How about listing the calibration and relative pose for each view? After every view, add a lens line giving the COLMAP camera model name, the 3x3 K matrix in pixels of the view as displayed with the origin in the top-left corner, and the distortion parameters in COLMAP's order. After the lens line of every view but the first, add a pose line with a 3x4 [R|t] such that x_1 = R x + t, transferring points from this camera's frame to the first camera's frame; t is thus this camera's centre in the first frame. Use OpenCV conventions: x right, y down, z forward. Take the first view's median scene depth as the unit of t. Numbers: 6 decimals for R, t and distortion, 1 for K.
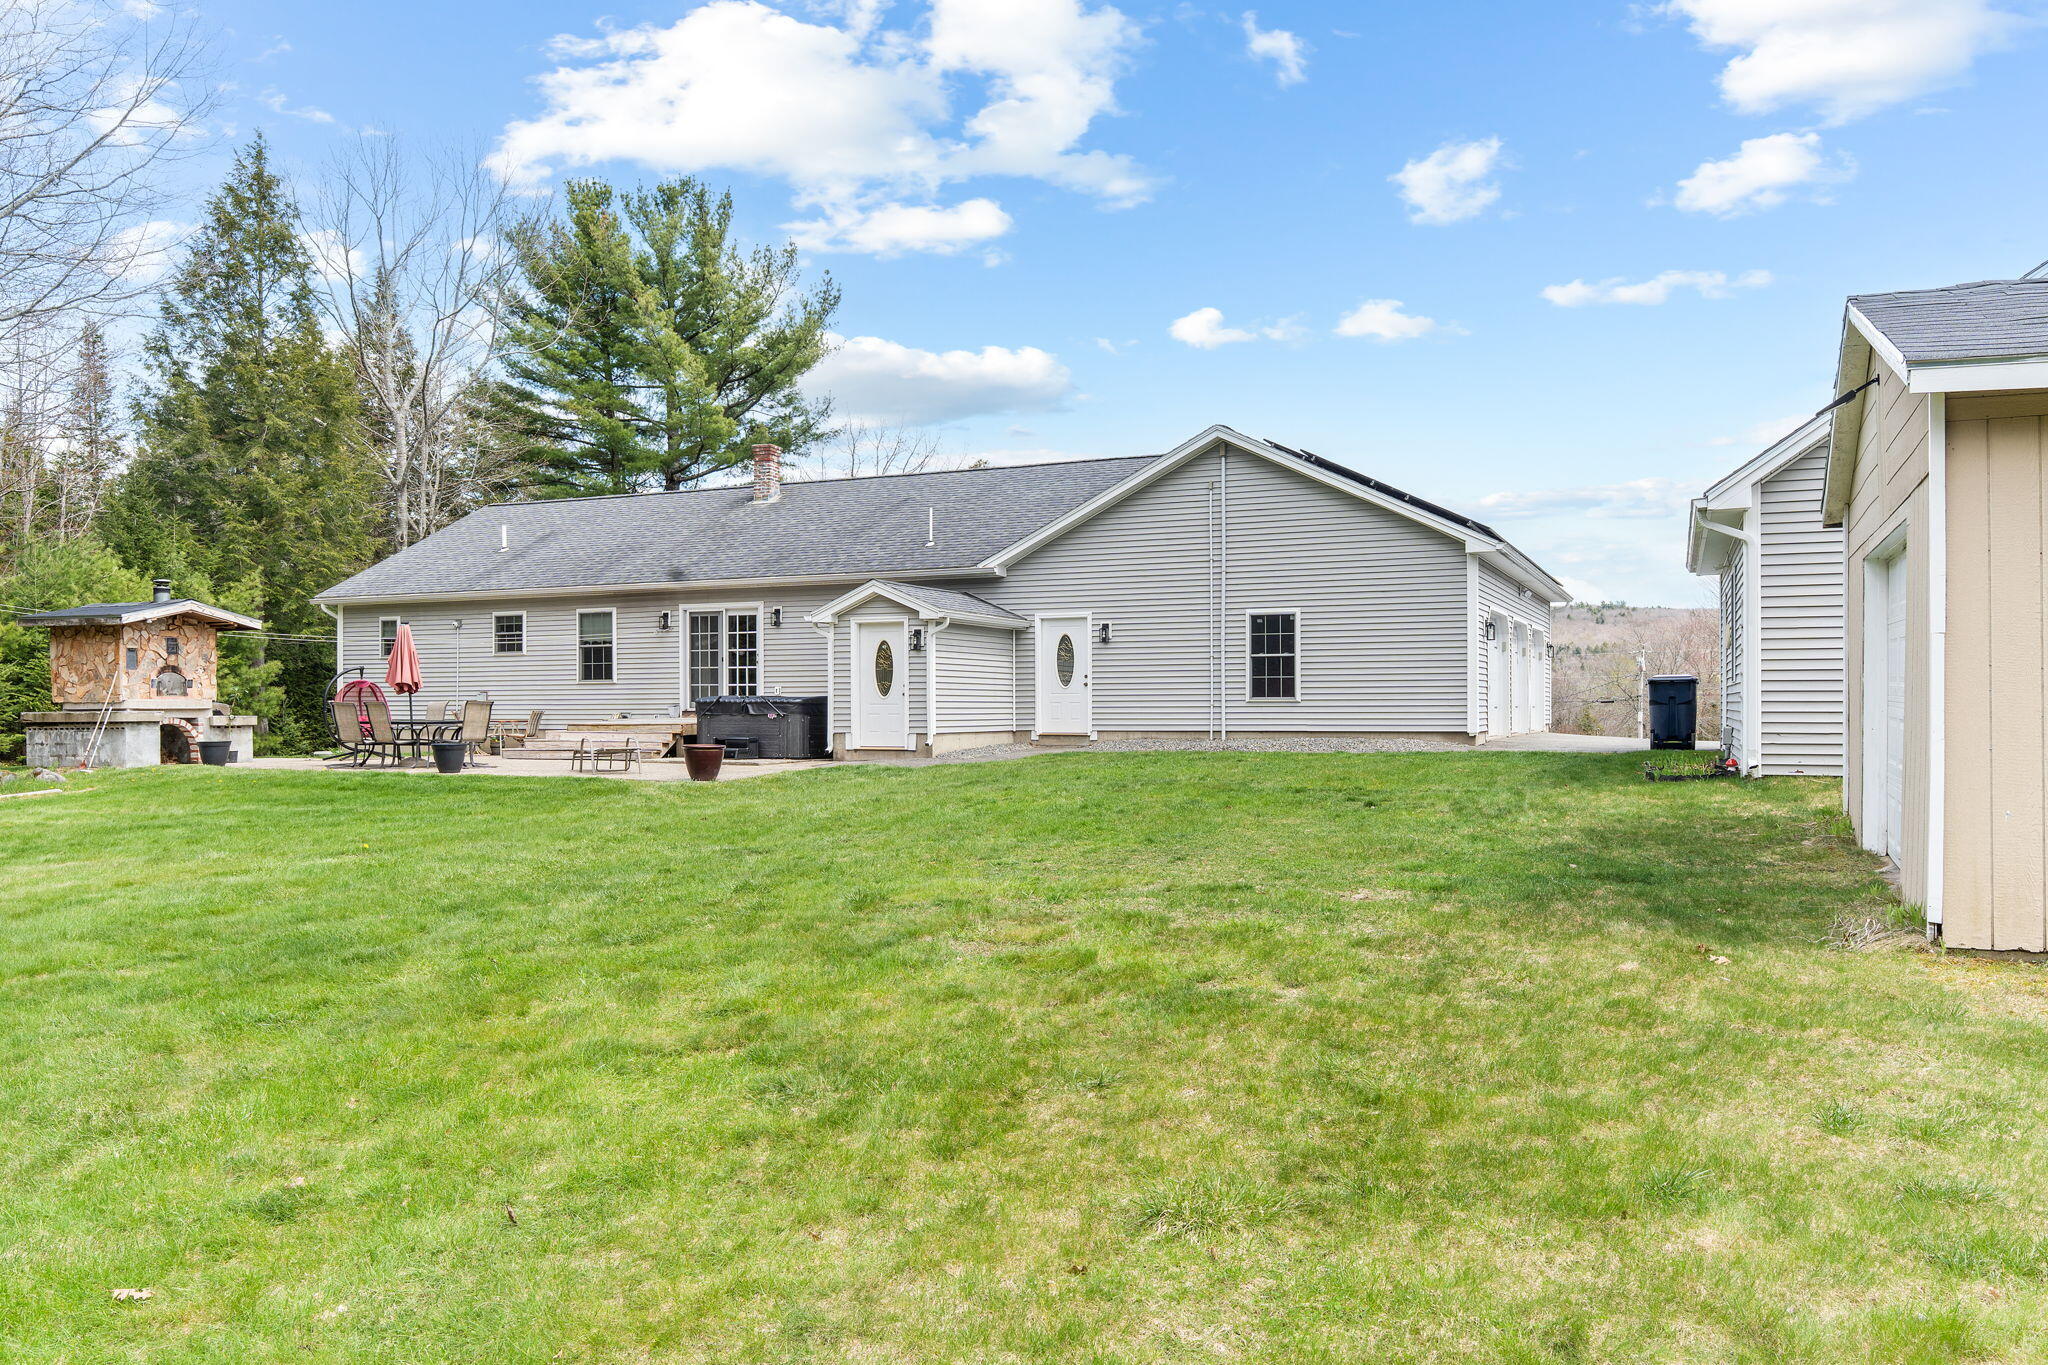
lens RADIAL K [[1398.6, 0, 1089.6], [0, 1398.6, 683.7], [0, 0, 1]] dist [-0.002037, -0.001511]
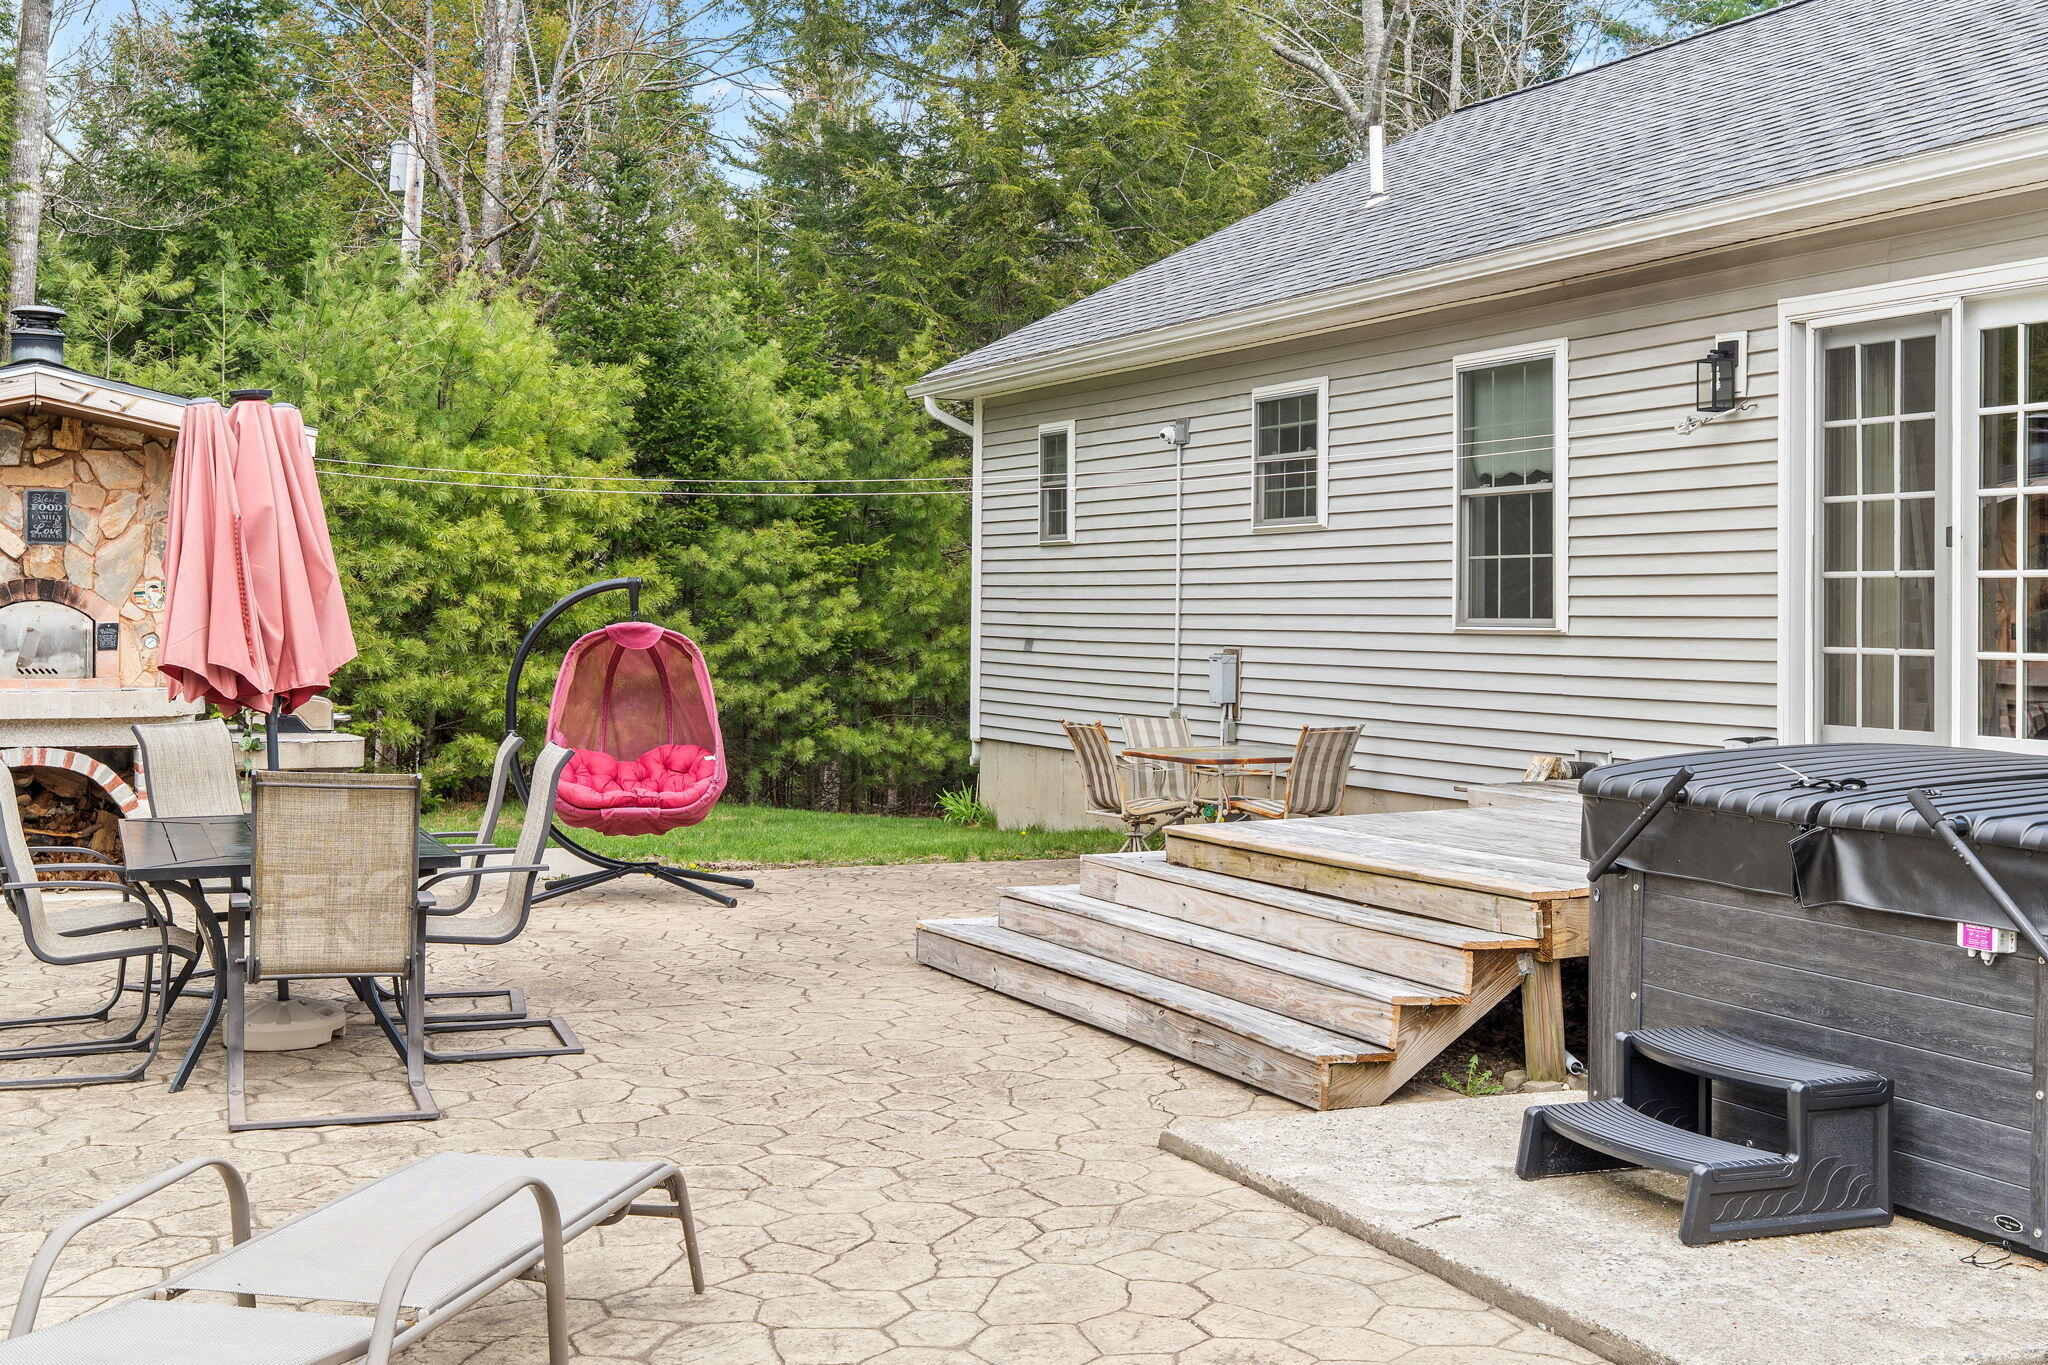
lens RADIAL K [[2373.2, 0, 980.2], [0, 2373.2, 602.8], [0, 0, 1]] dist [0.001924, 0.024145]
pose [[0.701540, 0.007782, -0.712587, -0.107820], [0.000399, 0.999936, 0.011313, -0.011261], [0.712630, -0.008221, 0.701492, 0.640442]]
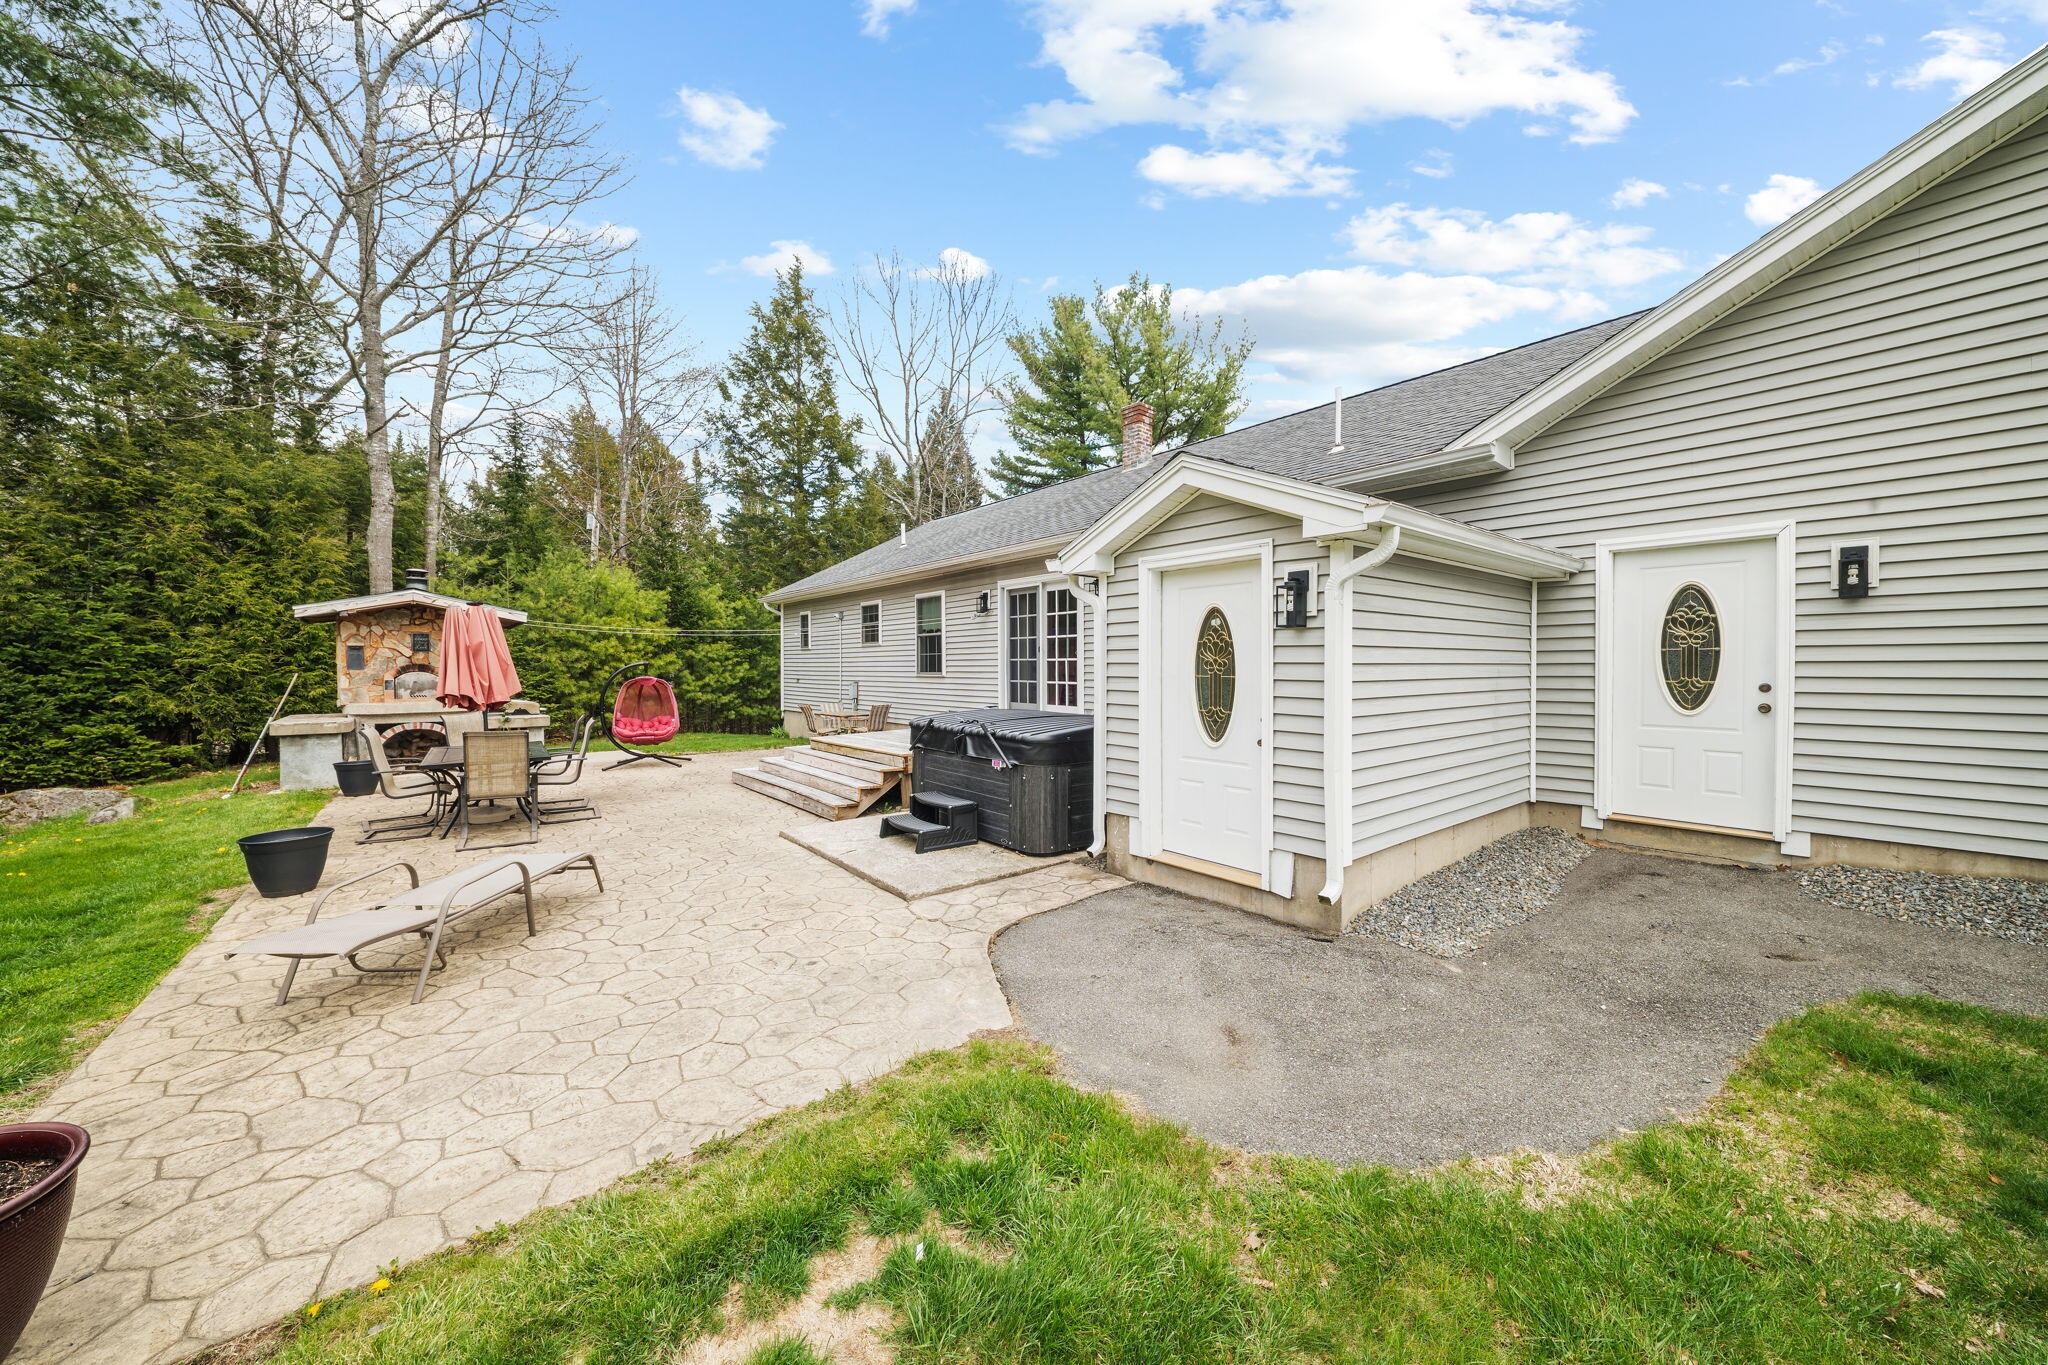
lens RADIAL K [[724.9, 0, 1015.0], [0, 724.9, 674.1], [0, 0, 1]] dist [-0.002101, -0.000477]
pose [[0.864118, 0.009214, -0.503205, -0.074633], [0.004361, 0.999658, 0.025793, -0.013934], [0.503271, -0.024483, 0.863782, 0.651626]]
